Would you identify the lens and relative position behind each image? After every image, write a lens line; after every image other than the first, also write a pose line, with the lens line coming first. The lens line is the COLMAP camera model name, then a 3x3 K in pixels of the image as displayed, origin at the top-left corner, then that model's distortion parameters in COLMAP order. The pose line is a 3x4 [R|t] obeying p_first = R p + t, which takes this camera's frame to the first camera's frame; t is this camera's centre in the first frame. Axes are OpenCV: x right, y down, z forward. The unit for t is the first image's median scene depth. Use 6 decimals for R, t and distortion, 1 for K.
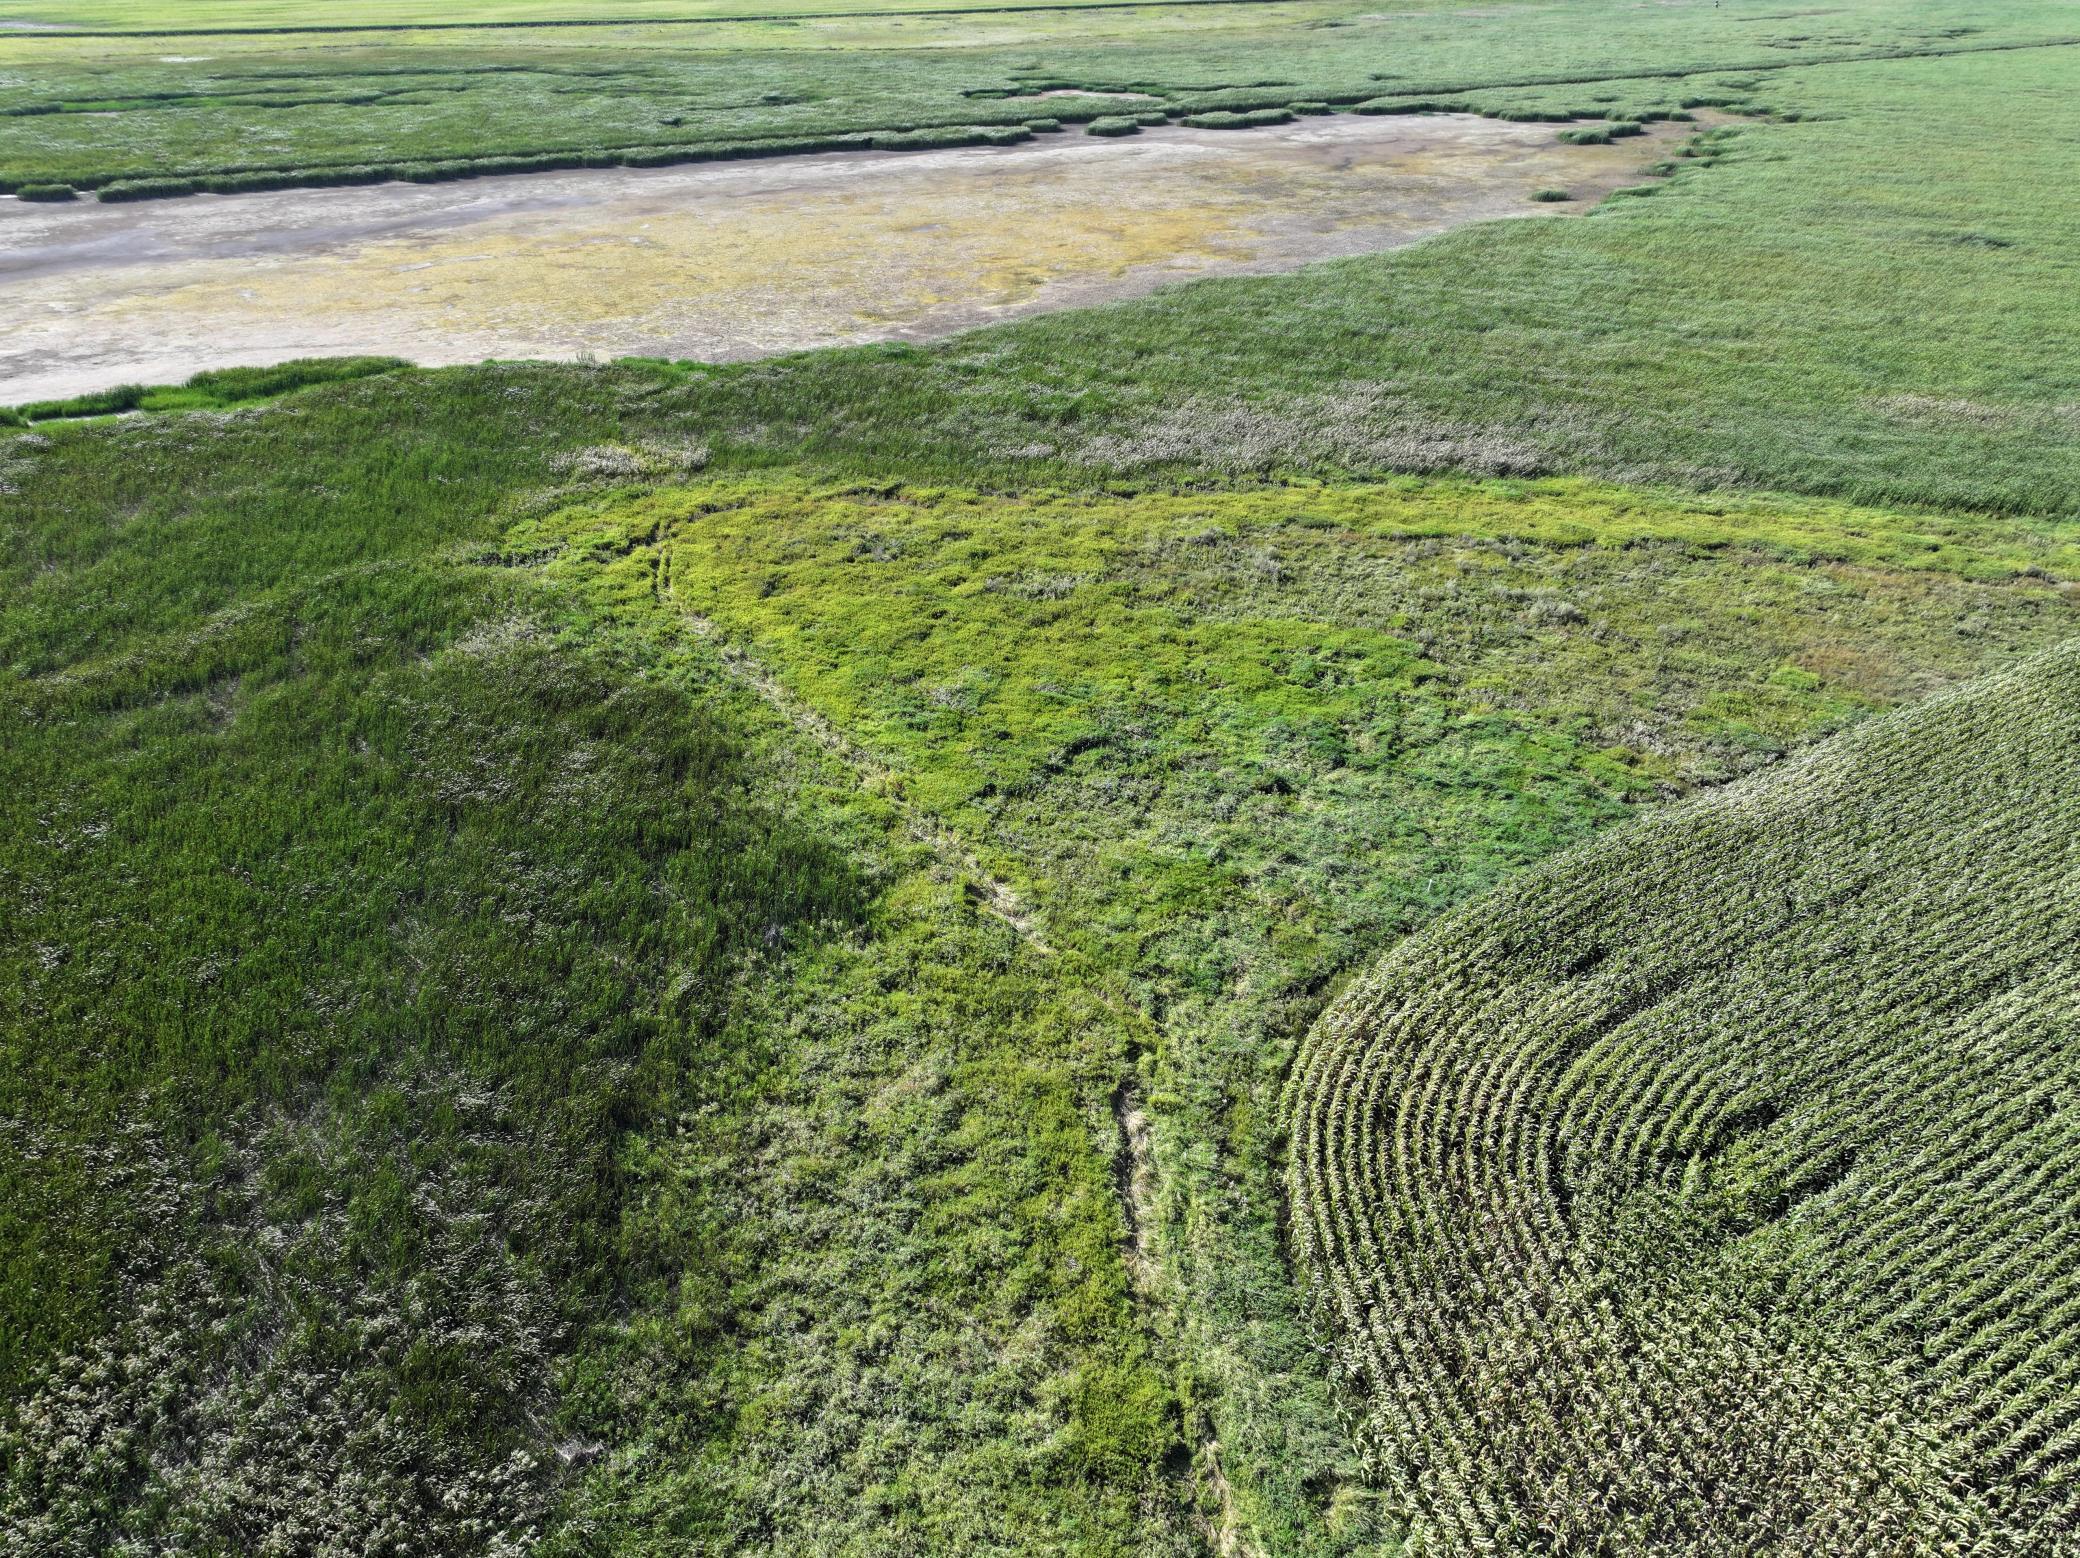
lens RADIAL K [[1469.3, 0, 1040.0], [0, 1469.3, 785.7], [0, 0, 1]] dist [-0.004278, 0.022723]
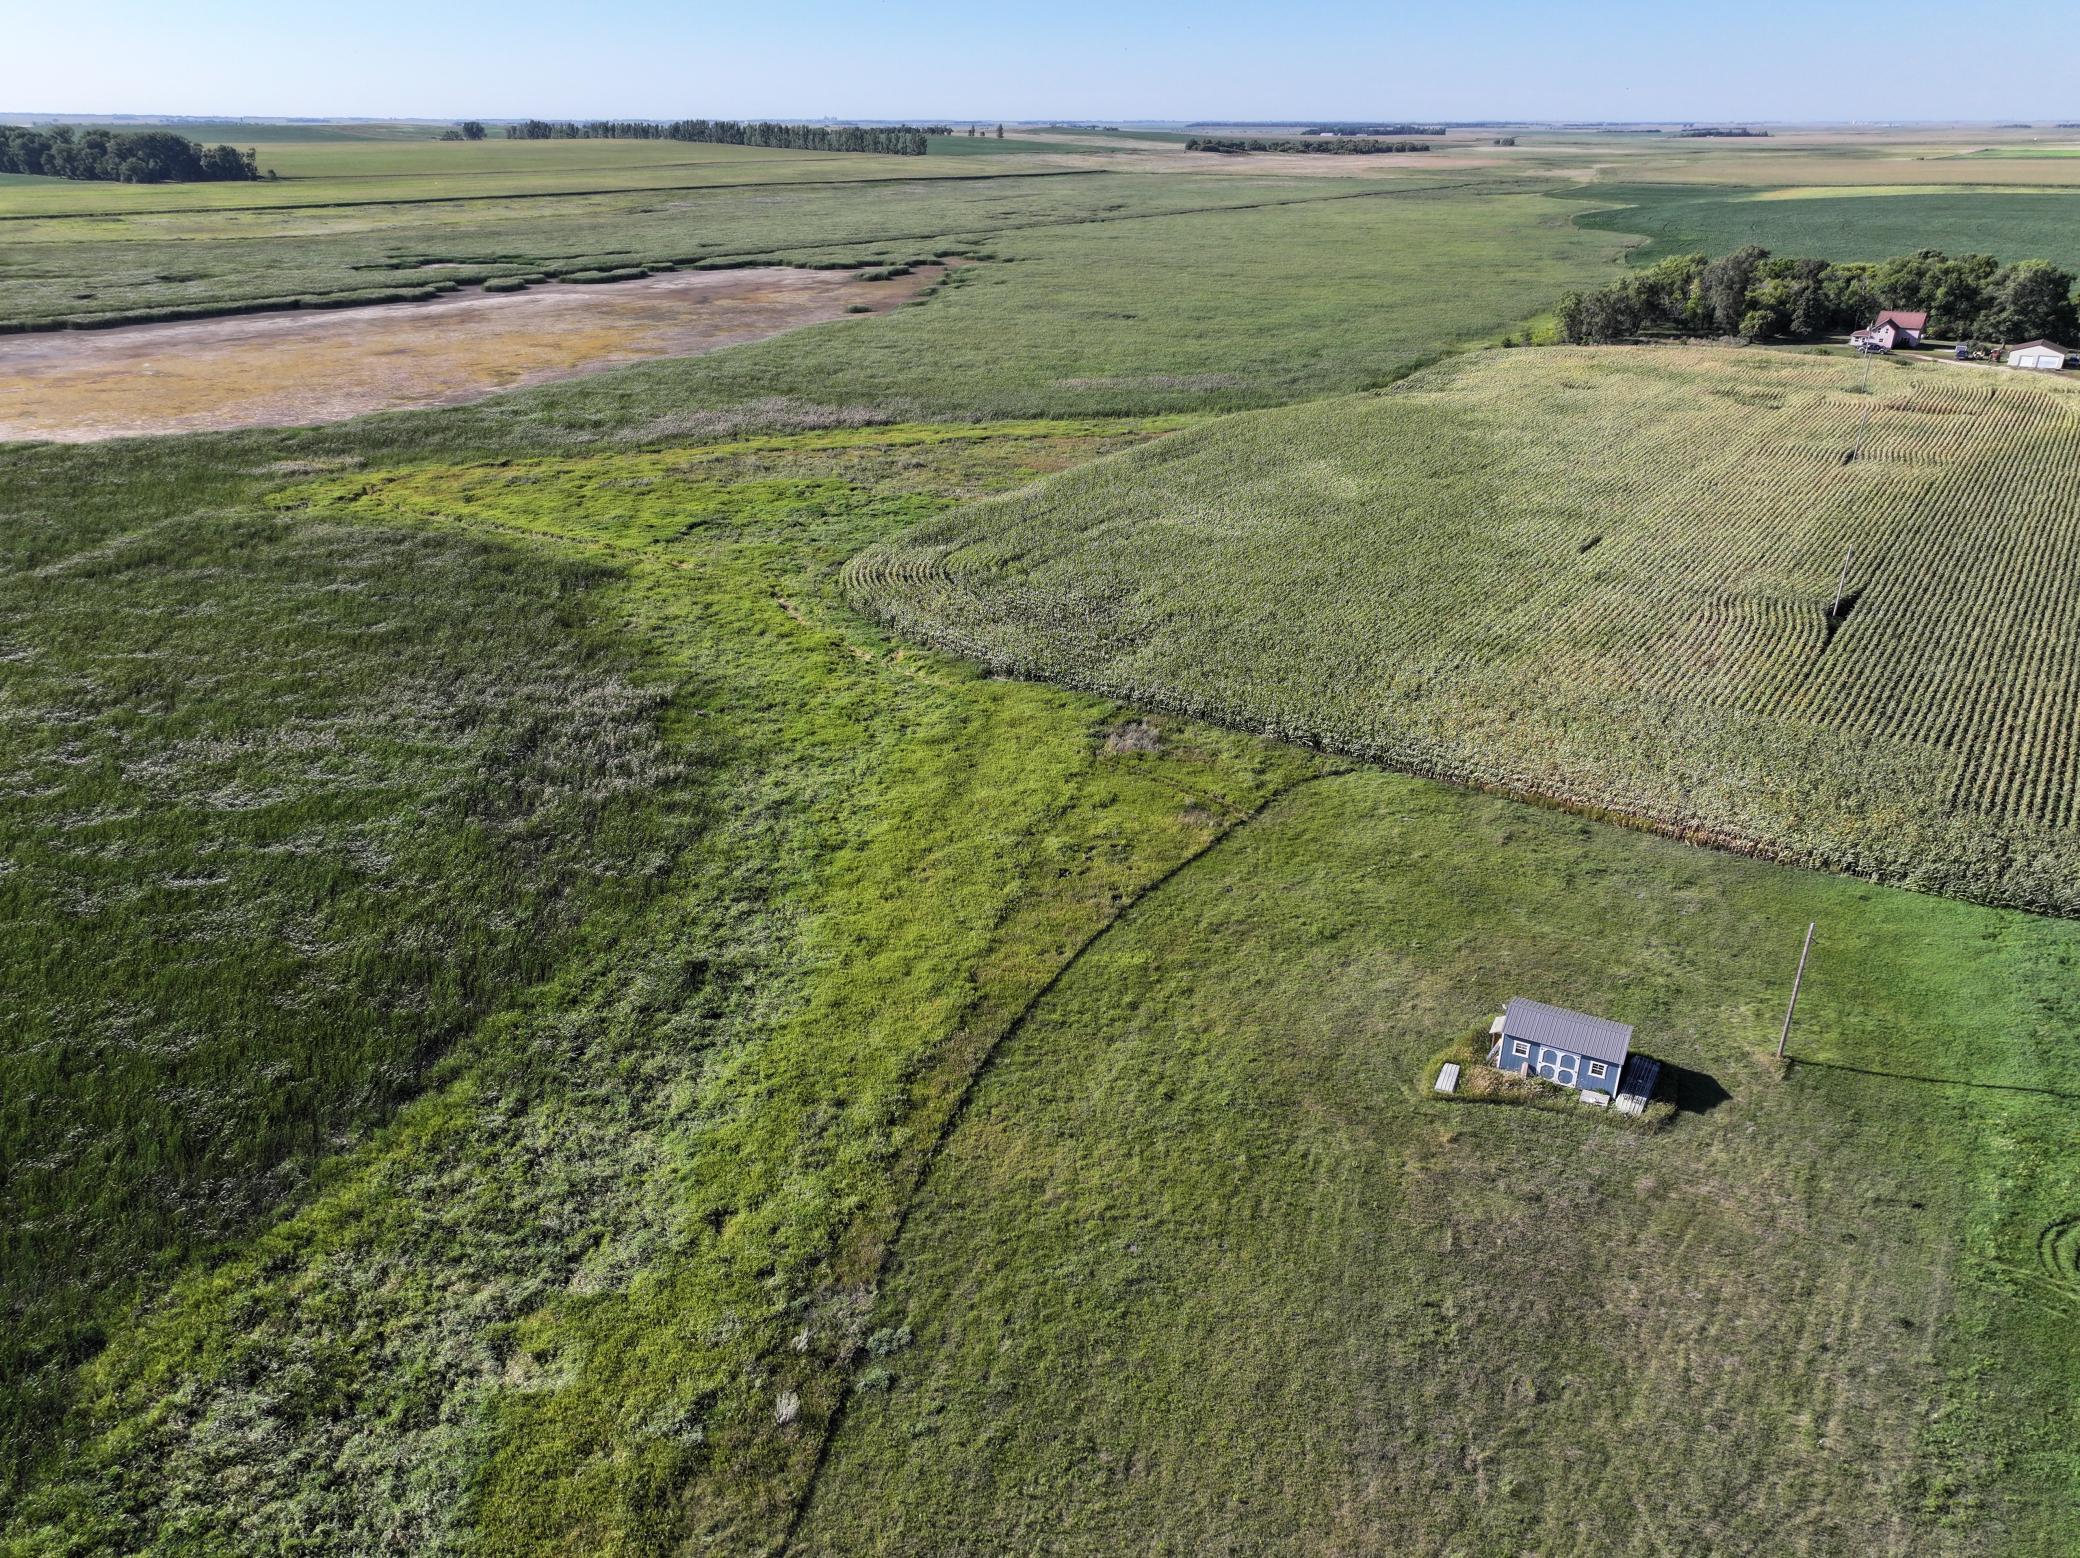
lens RADIAL K [[1469.3, 0, 1048.2], [0, 1469.3, 780.5], [0, 0, 1]] dist [-0.004278, 0.022723]
pose [[0.902993, -0.176493, 0.391732, -0.109086], [0.219839, 0.973141, -0.068313, 0.159001], [-0.369154, 0.147804, 0.917540, -0.268087]]
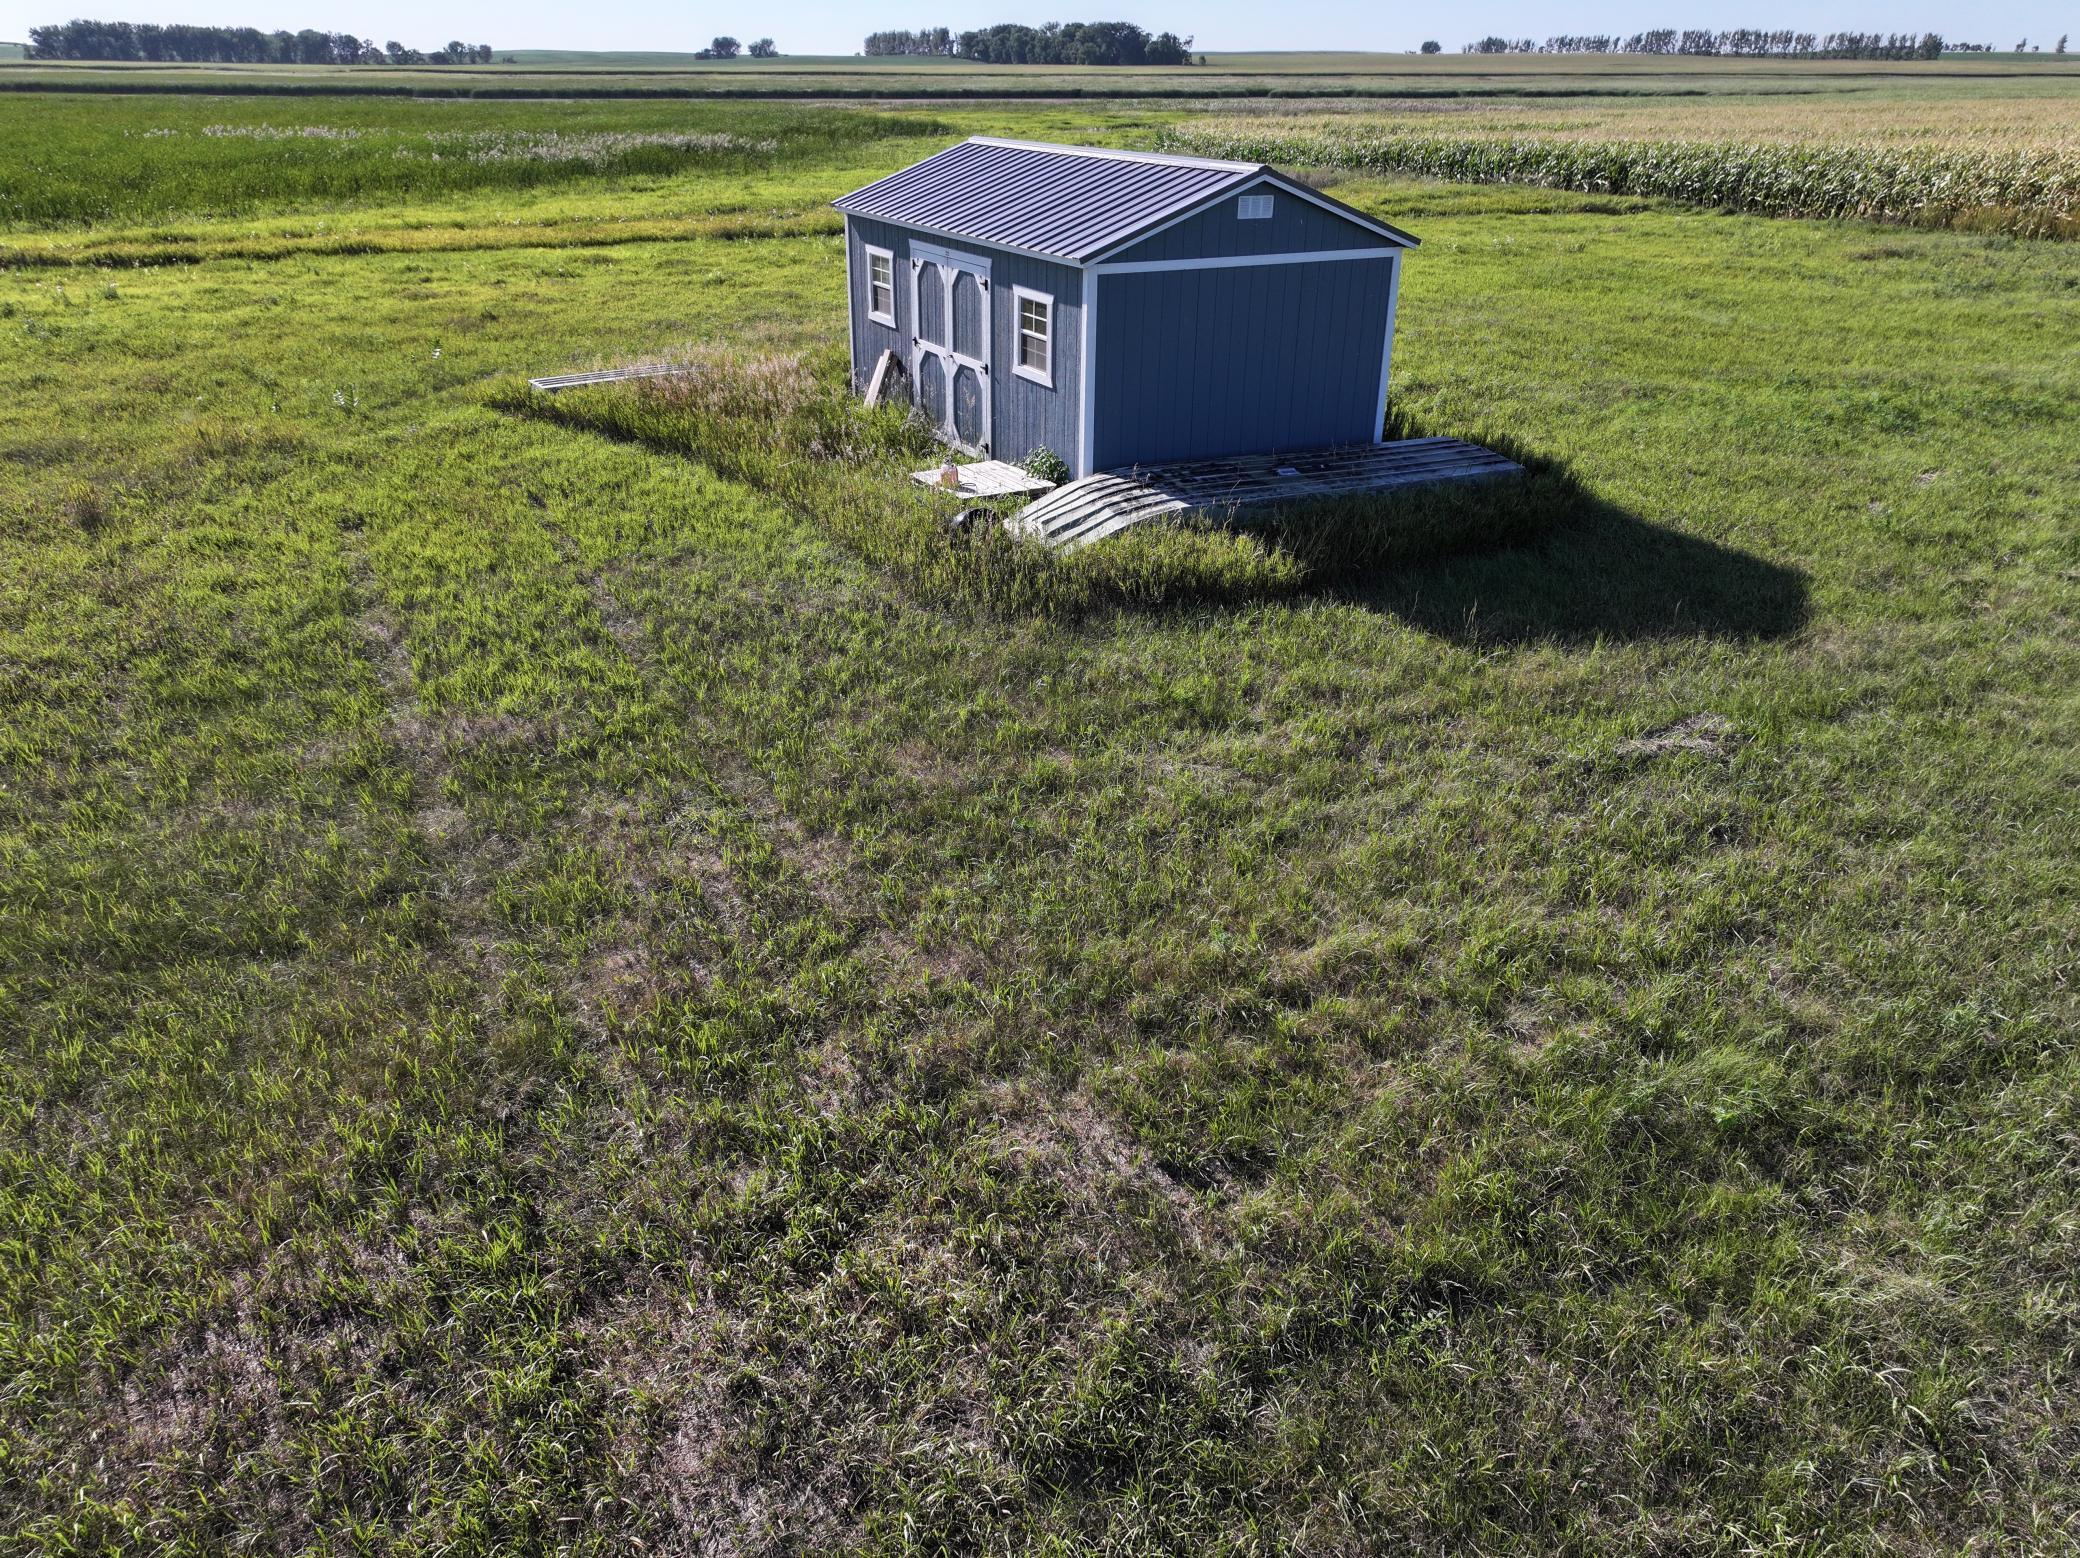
lens RADIAL K [[1469.3, 0, 1038.3], [0, 1469.3, 781.9], [0, 0, 1]] dist [-0.004278, 0.022723]
pose [[0.987642, 0.071136, -0.139654, 0.059764], [-0.083094, 0.993183, -0.081745, 0.223450], [0.132887, 0.092339, 0.986820, -0.121652]]
